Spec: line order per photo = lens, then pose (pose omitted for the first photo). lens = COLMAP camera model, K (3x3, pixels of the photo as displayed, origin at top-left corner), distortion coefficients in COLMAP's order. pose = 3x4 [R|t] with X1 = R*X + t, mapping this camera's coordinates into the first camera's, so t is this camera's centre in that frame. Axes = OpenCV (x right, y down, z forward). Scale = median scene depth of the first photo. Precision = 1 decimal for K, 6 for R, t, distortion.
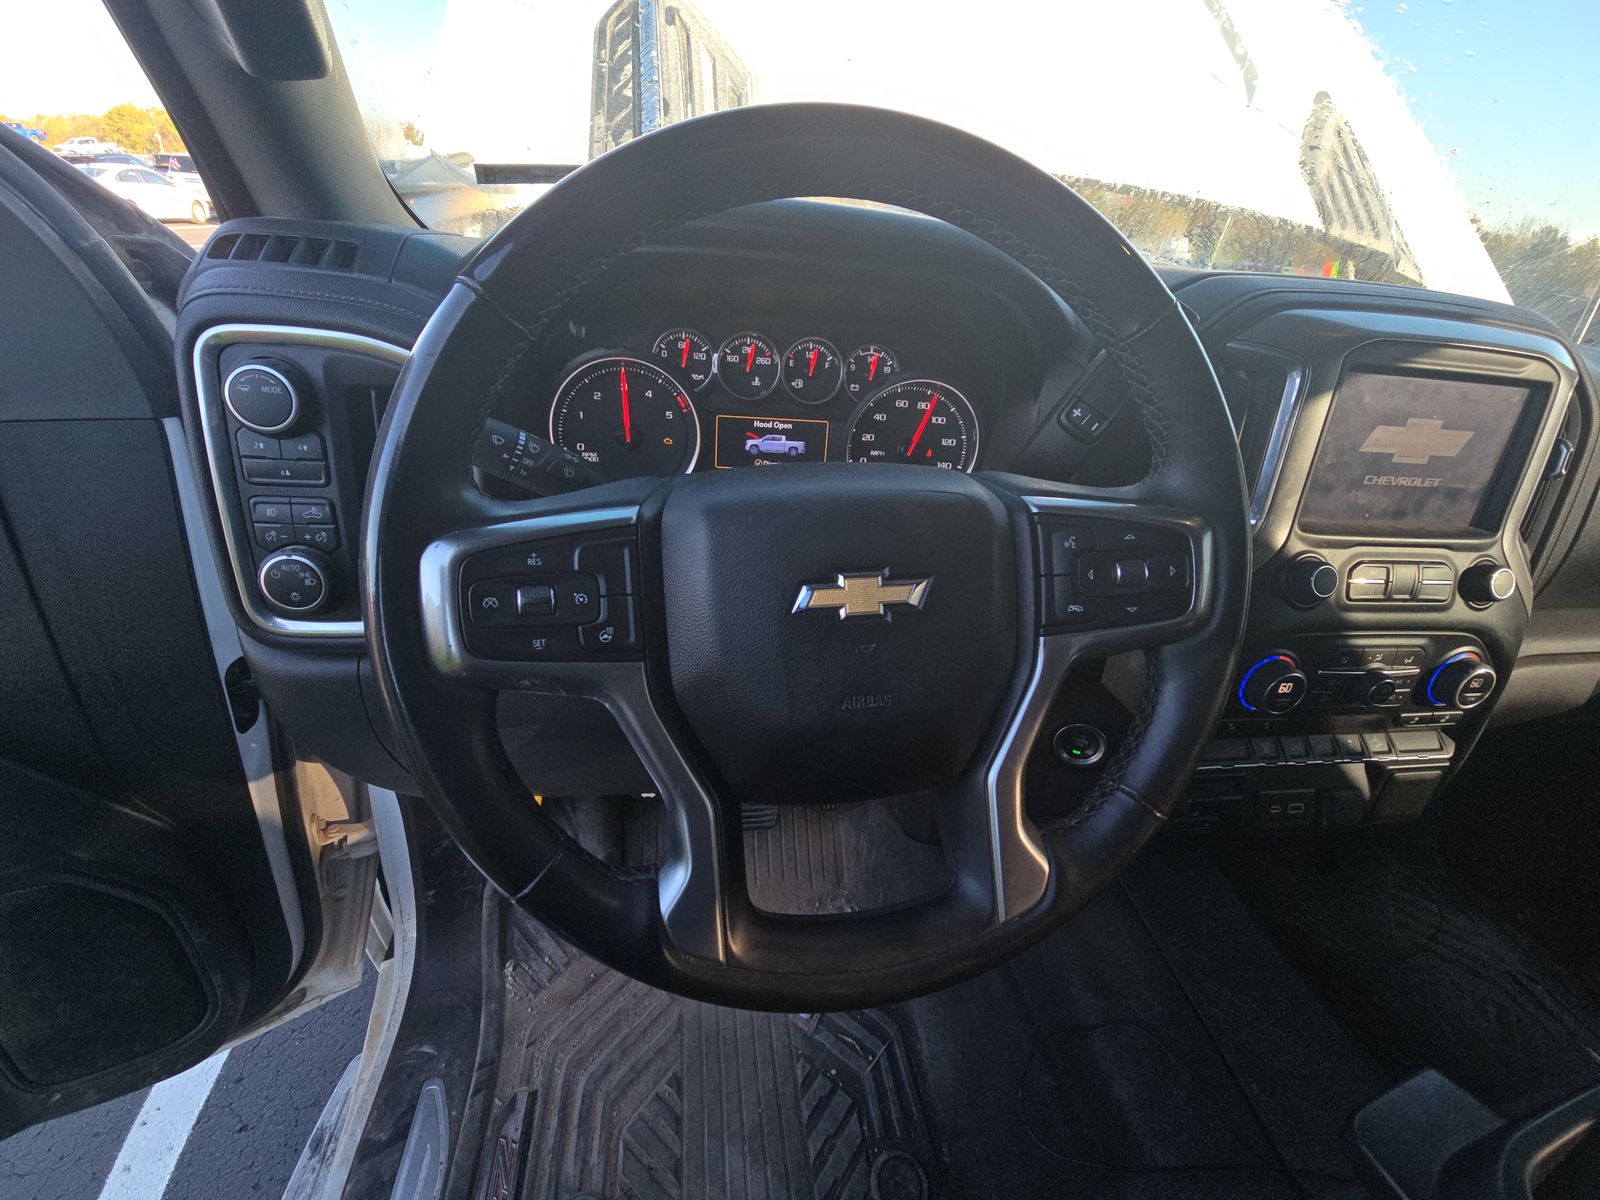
lens RADIAL K [[649.2, 0, 794.3], [0, 649.2, 611.1], [0, 0, 1]] dist [0.001036, -0.003877]
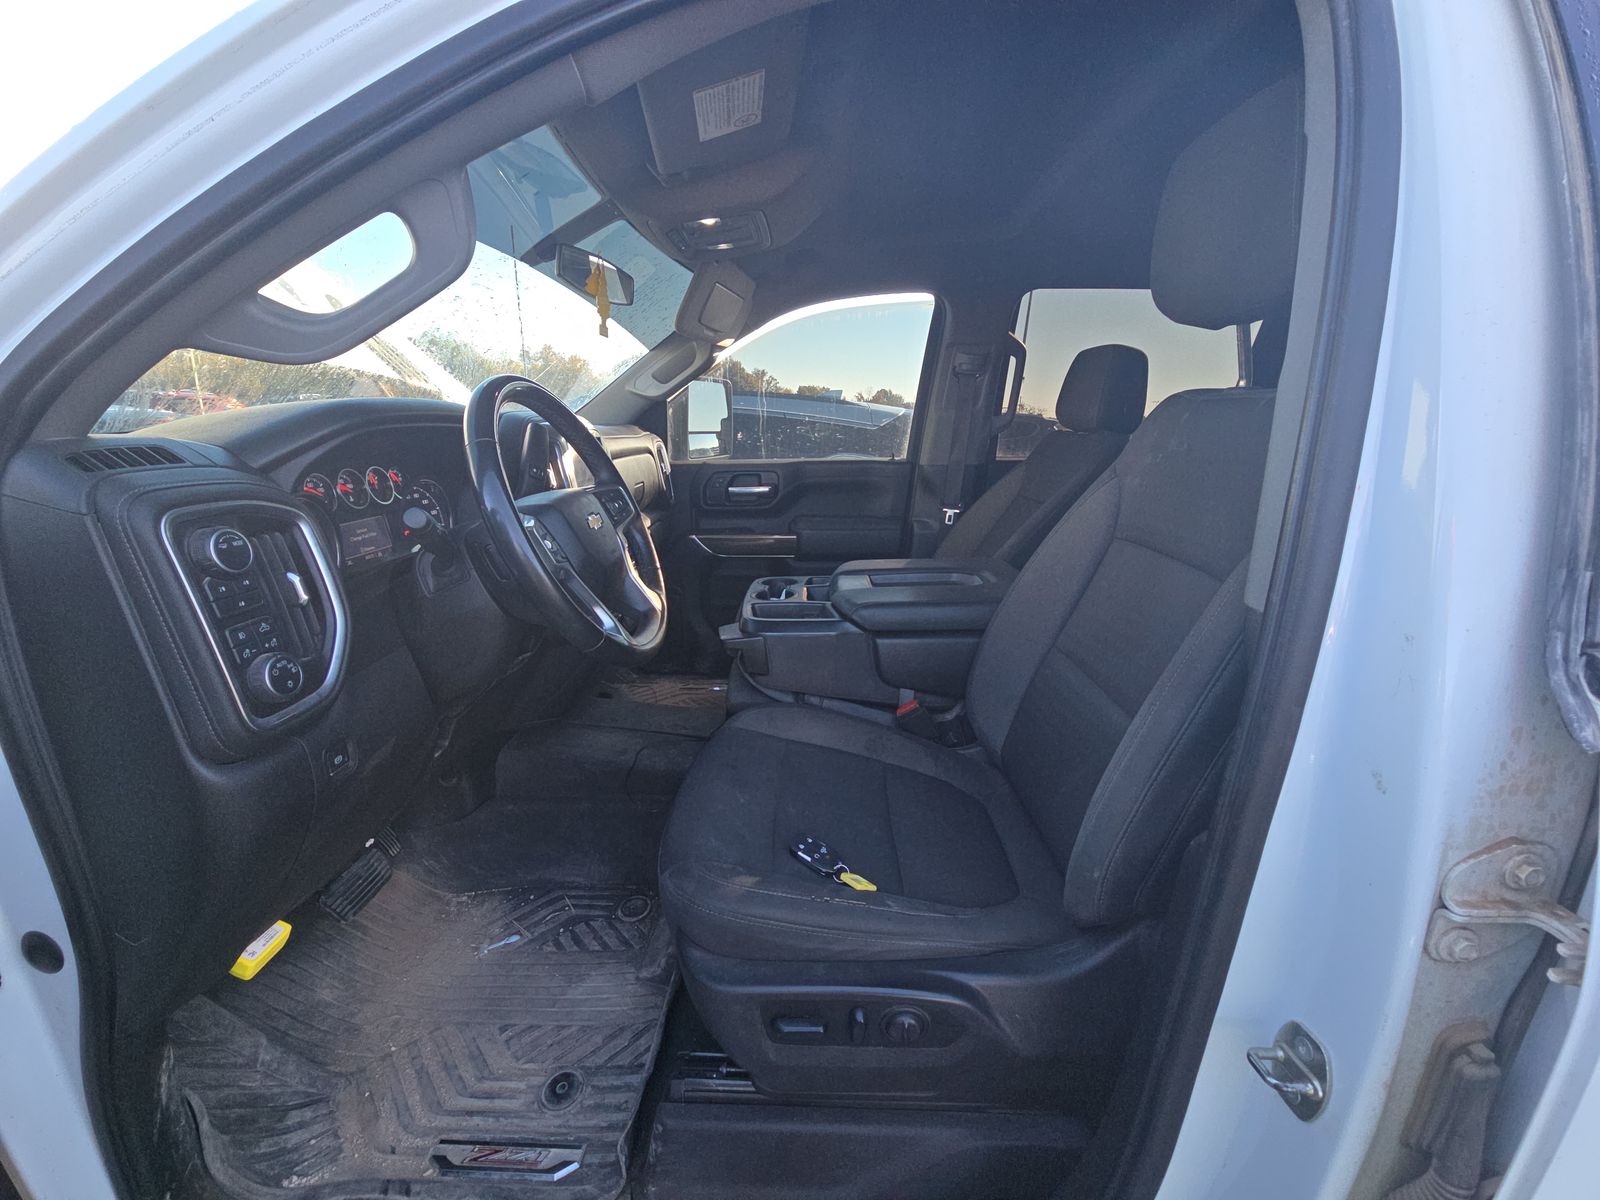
lens RADIAL K [[649.2, 0, 794.3], [0, 649.2, 611.1], [0, 0, 1]] dist [0.001036, -0.003877]
pose [[0.194477, -0.366453, 0.909885, -1.269051], [0.494852, 0.837558, 0.231555, 0.042553], [-0.846936, 0.405226, 0.344226, -0.332923]]
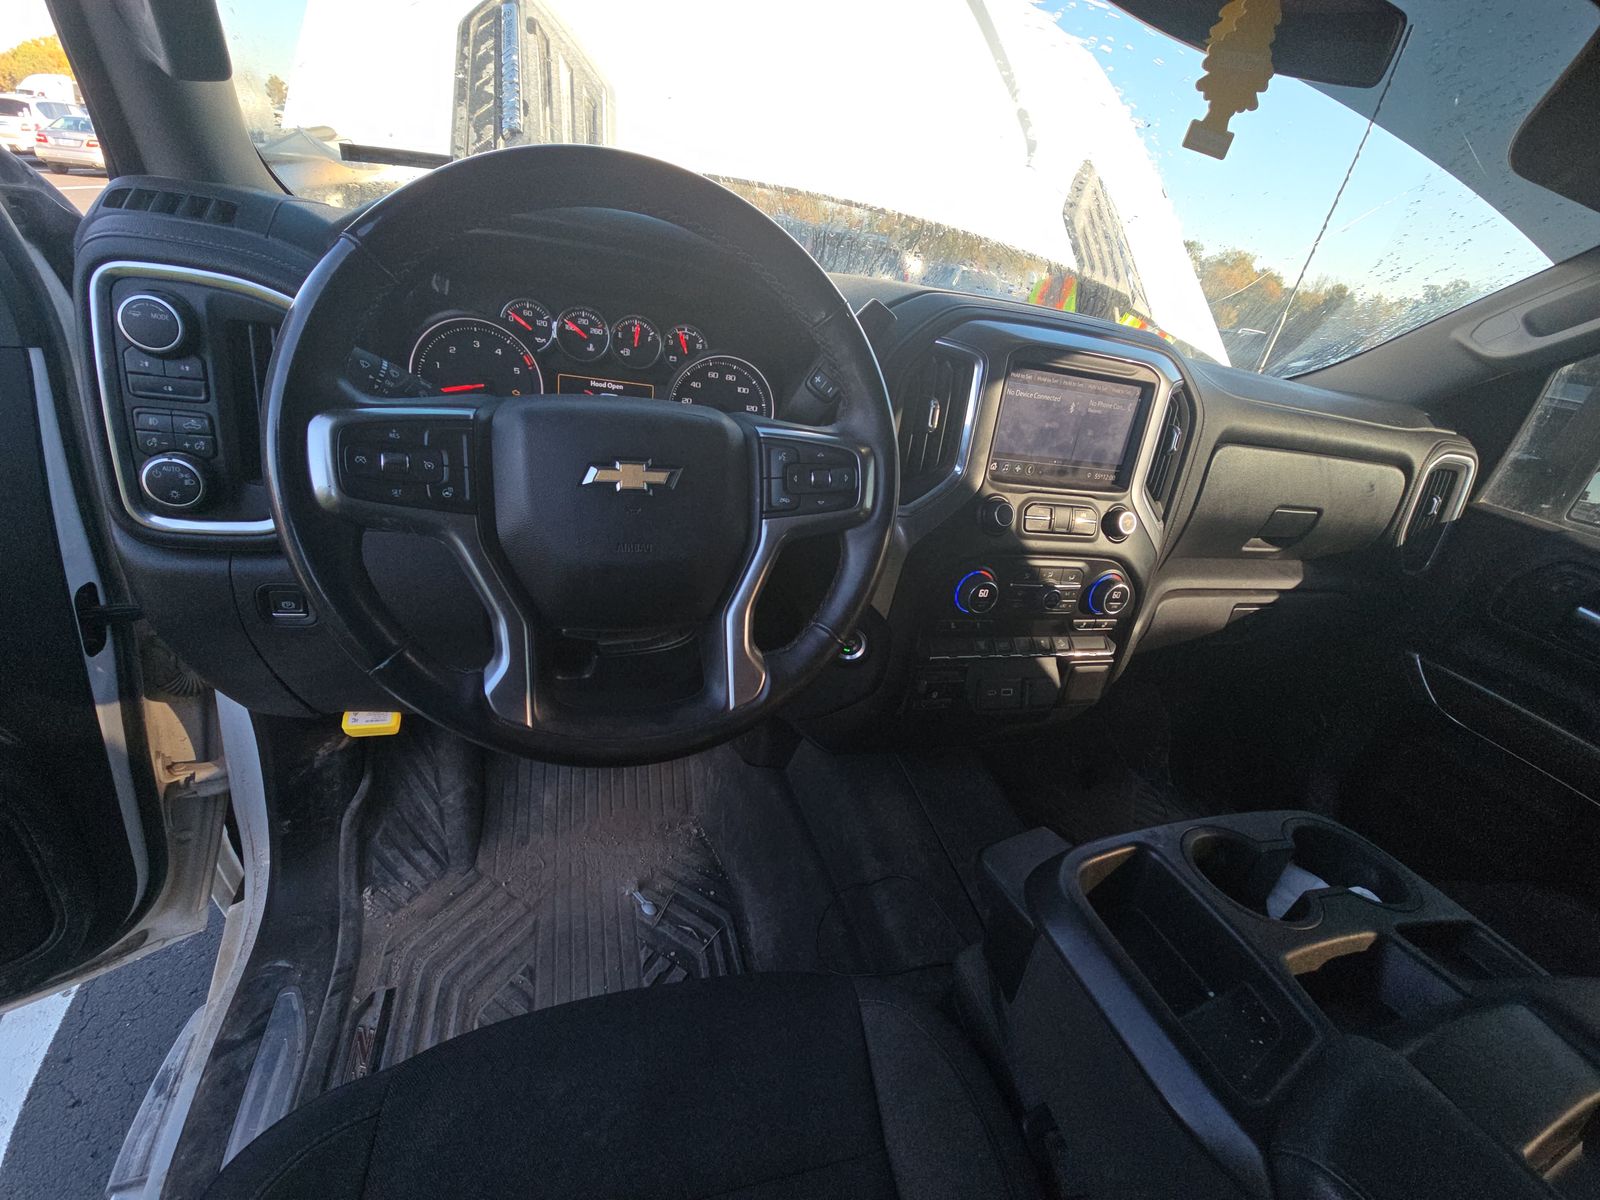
lens RADIAL K [[649.2, 0, 794.3], [0, 649.2, 611.1], [0, 0, 1]] dist [0.001036, -0.003877]
pose [[0.985409, 0.002110, 0.170188, 0.106431], [-0.001147, 0.999983, -0.005757, 0.144222], [-0.170197, 0.005478, 0.985395, -0.262521]]
